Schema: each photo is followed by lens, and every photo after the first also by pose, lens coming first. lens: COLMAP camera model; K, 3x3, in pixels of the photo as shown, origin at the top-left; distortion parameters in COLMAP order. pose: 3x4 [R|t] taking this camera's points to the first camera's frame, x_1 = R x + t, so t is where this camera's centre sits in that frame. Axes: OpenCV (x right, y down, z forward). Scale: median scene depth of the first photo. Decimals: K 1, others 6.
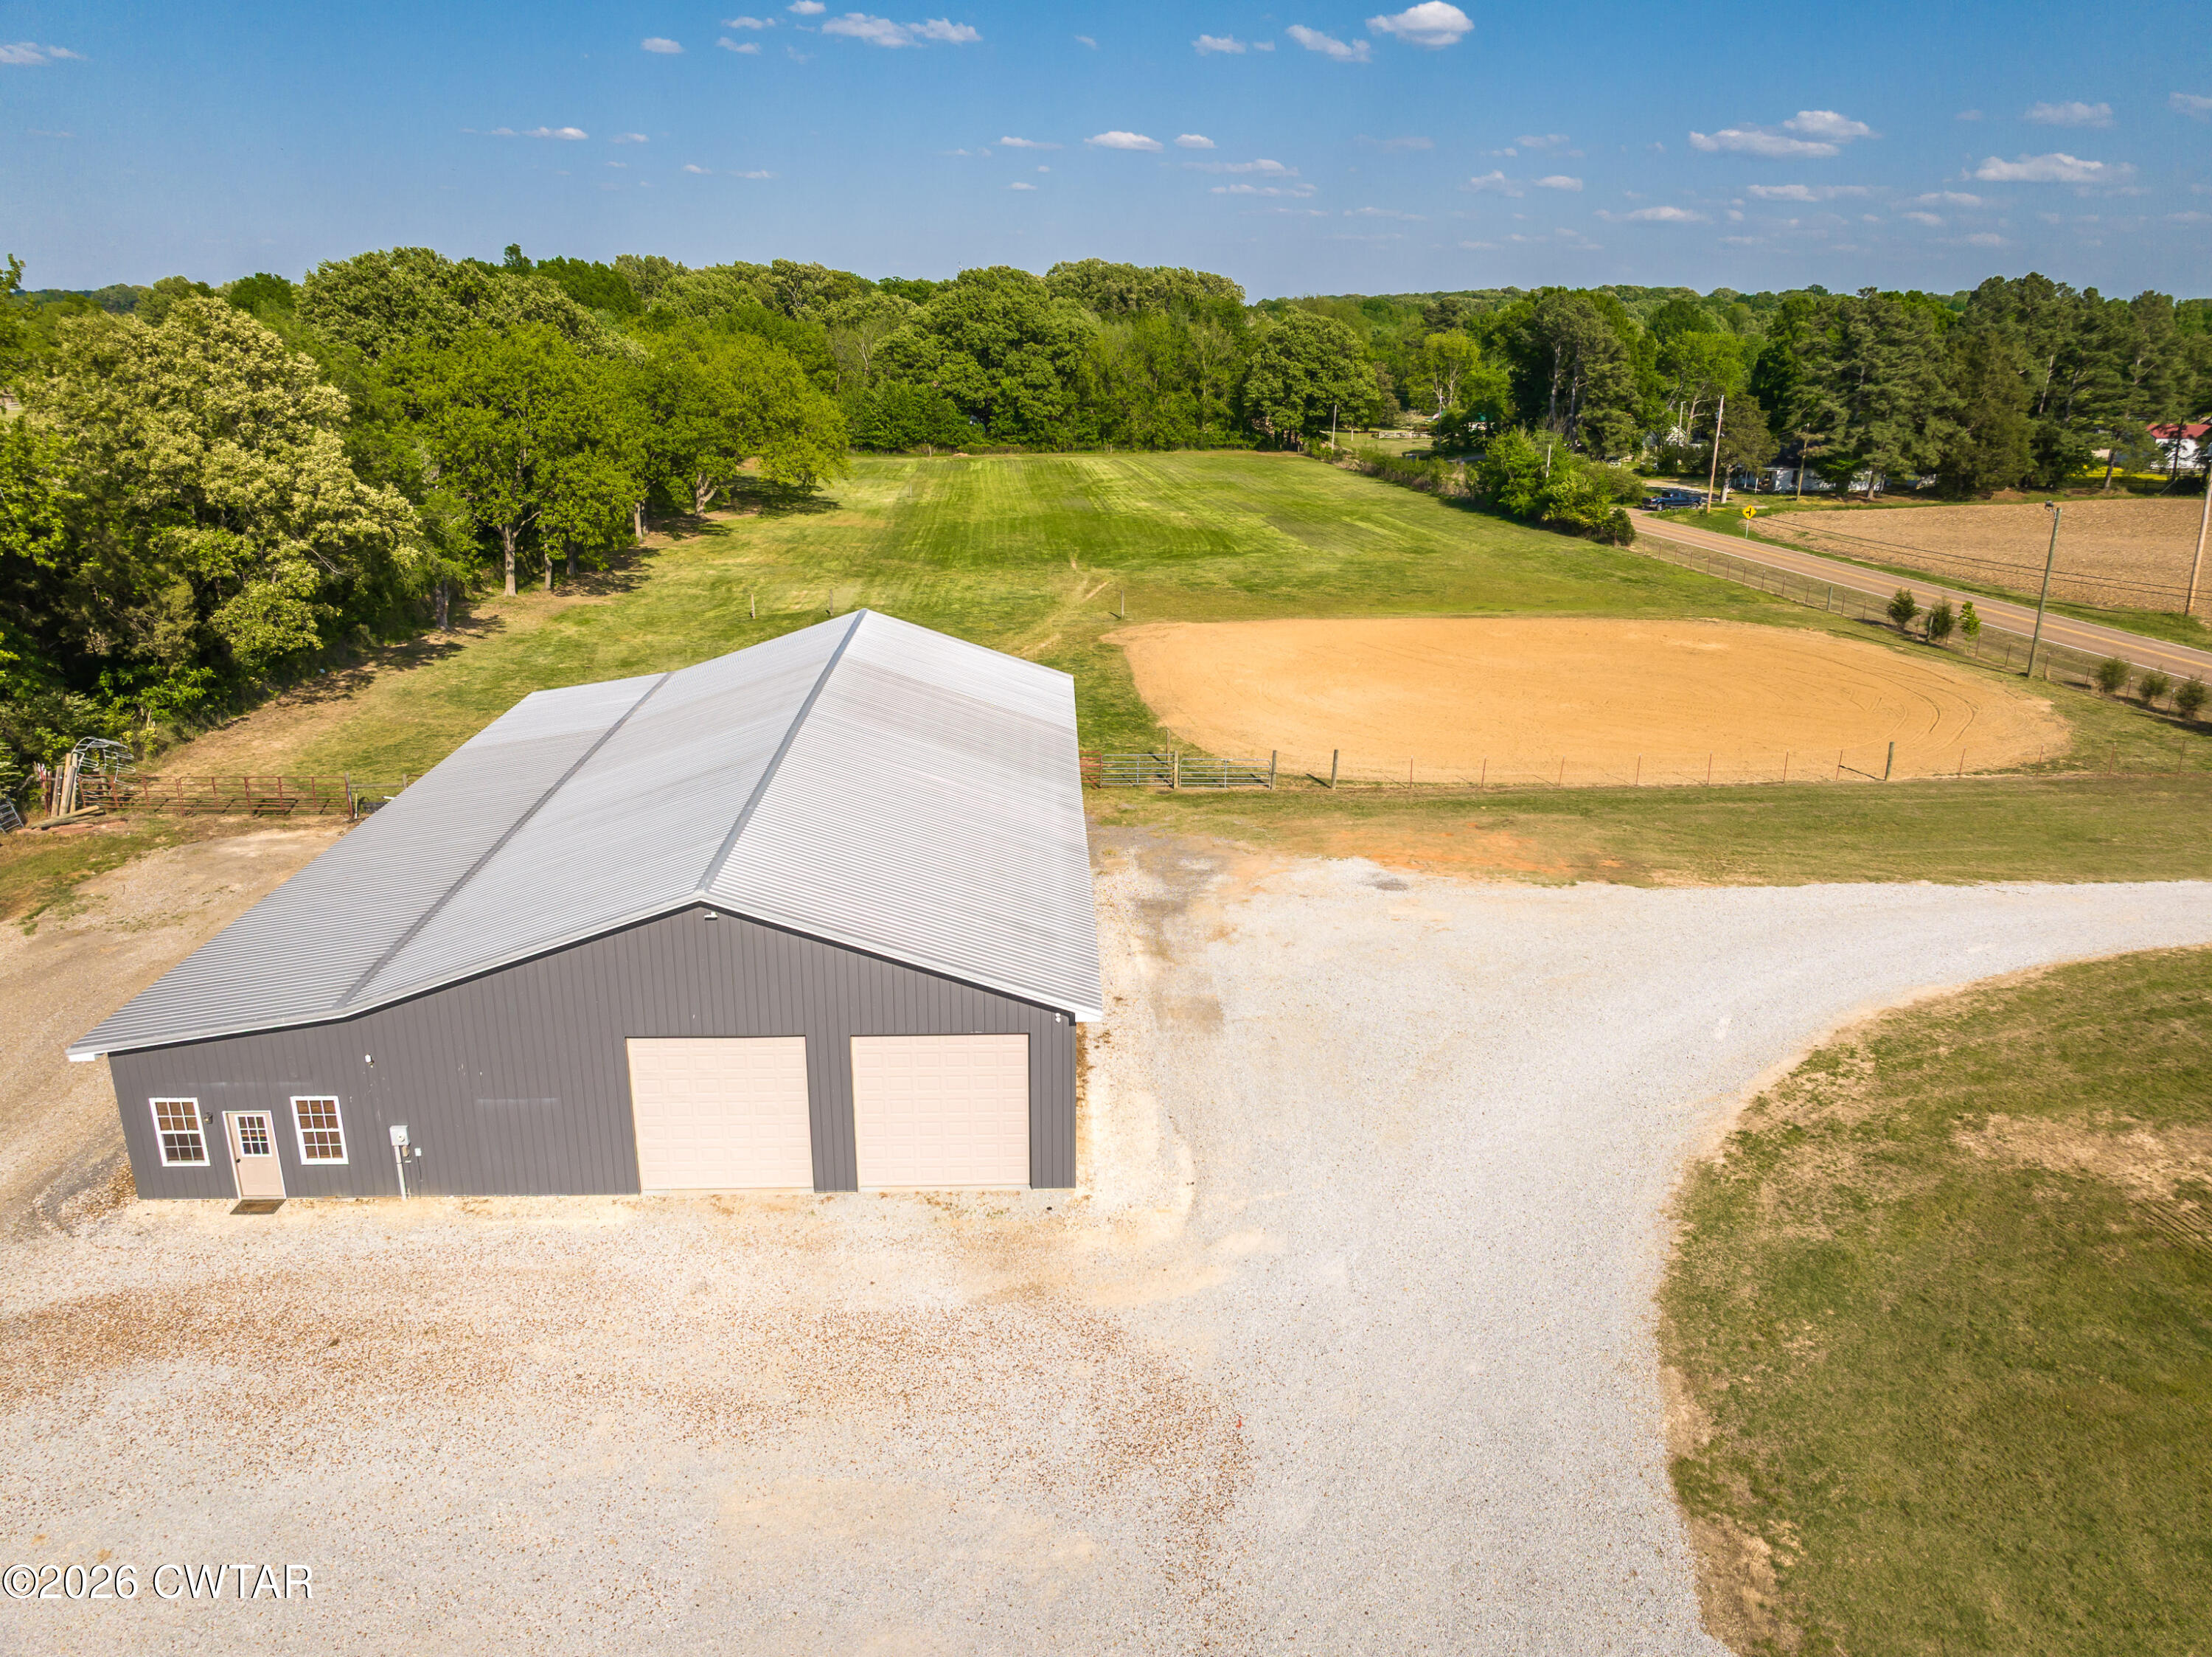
lens RADIAL K [[1551.8, 0, 1108.7], [0, 1551.8, 820.9], [0, 0, 1]] dist [-0.034505, 0.018537]
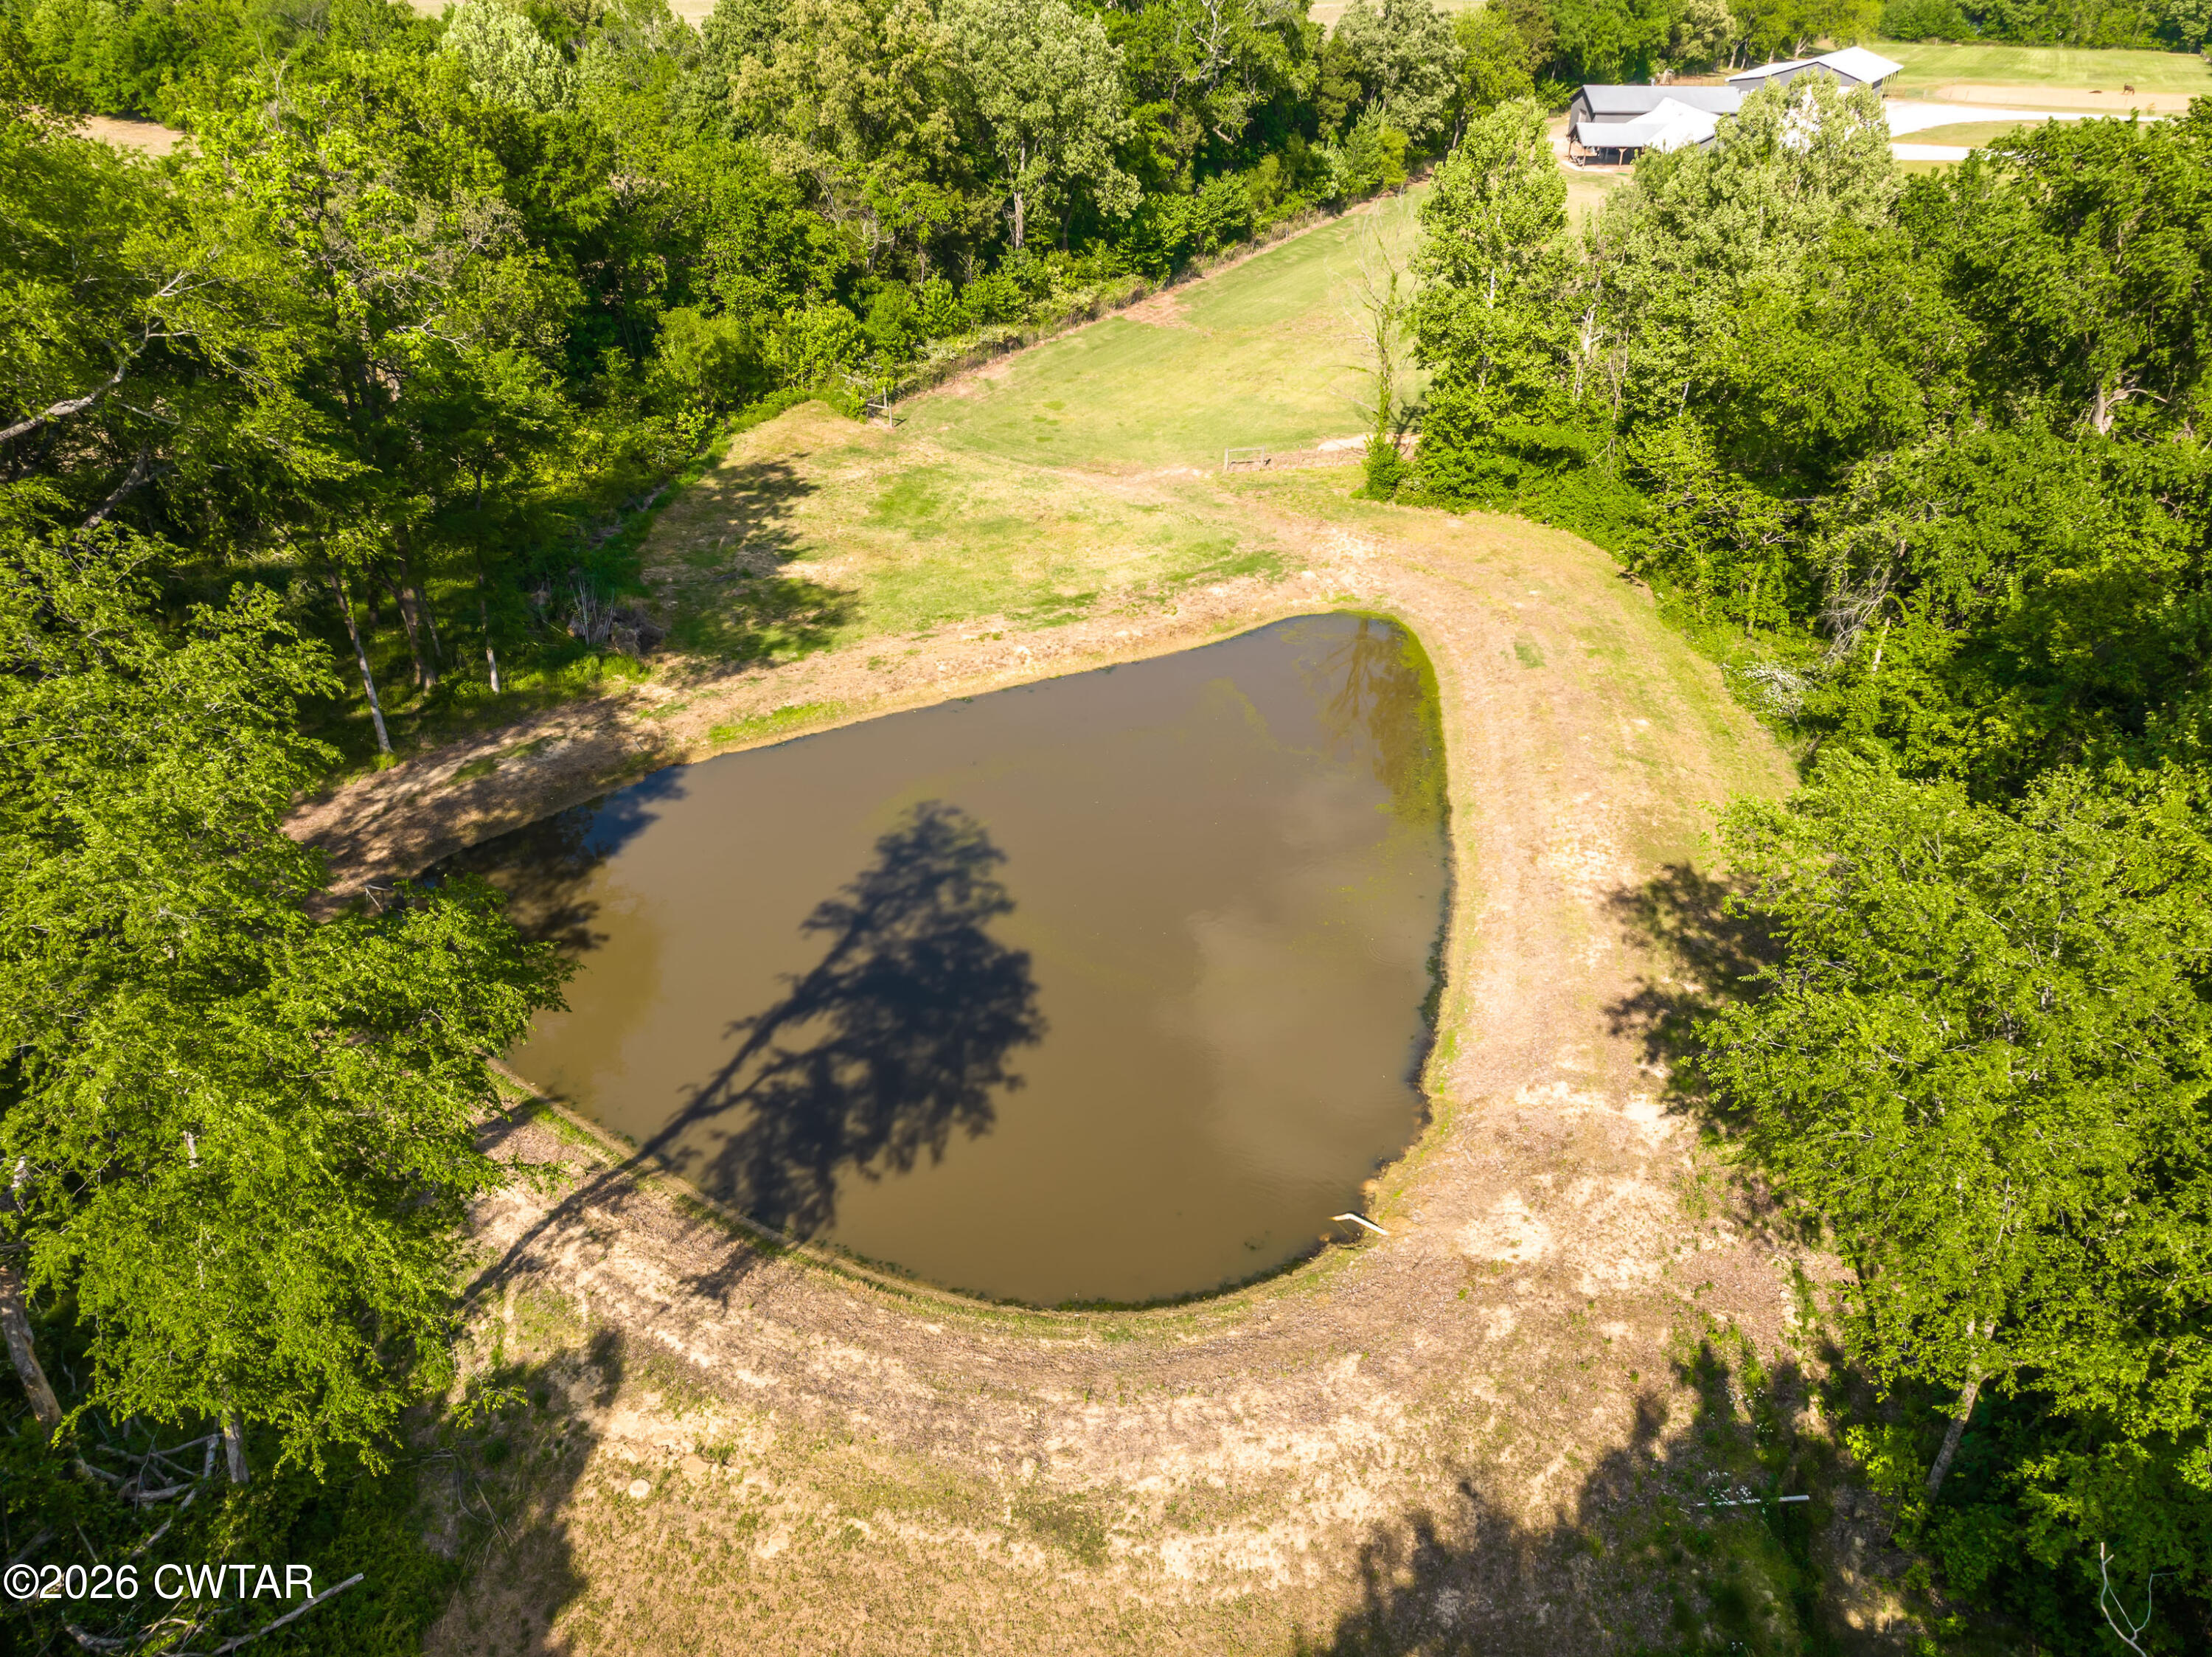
lens RADIAL K [[1527.3, 0, 1106.0], [0, 1527.3, 828.5], [0, 0, 1]] dist [-0.014602, 0.002874]
pose [[0.821801, 0.289689, -0.490636, 0.293550], [-0.171526, 0.946942, 0.271807, 0.409441], [0.543344, -0.139214, 0.827887, -1.434569]]
